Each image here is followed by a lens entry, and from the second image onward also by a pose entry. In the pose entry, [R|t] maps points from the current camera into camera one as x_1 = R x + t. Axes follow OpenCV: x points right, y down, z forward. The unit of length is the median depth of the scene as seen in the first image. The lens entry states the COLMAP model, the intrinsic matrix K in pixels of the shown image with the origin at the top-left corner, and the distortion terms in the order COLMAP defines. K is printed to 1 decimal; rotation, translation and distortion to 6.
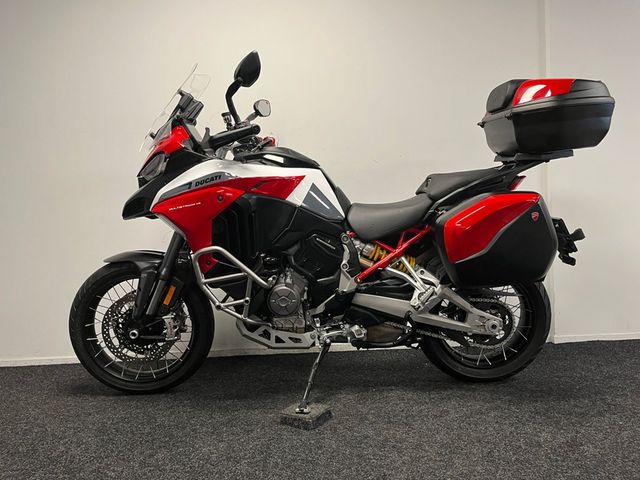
lens RADIAL K [[442.7, 0, 320.0], [0, 442.7, 240.0], [0, 0, 1]] dist [-0.001444, -0.001786]
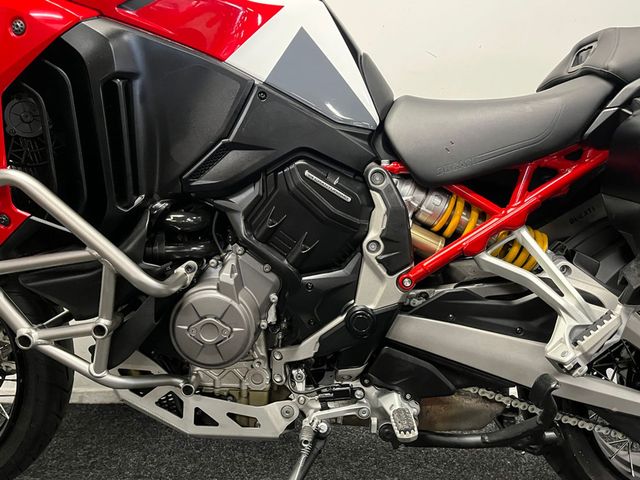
lens RADIAL K [[507.1, 0, 320.0], [0, 507.1, 240.0], [0, 0, 1]] dist [0.063901, -0.091174]
pose [[0.998936, 0.044036, -0.013670, 0.014046], [-0.043470, 0.998281, 0.039300, 0.037808], [0.015377, -0.038664, 0.999134, 0.541278]]
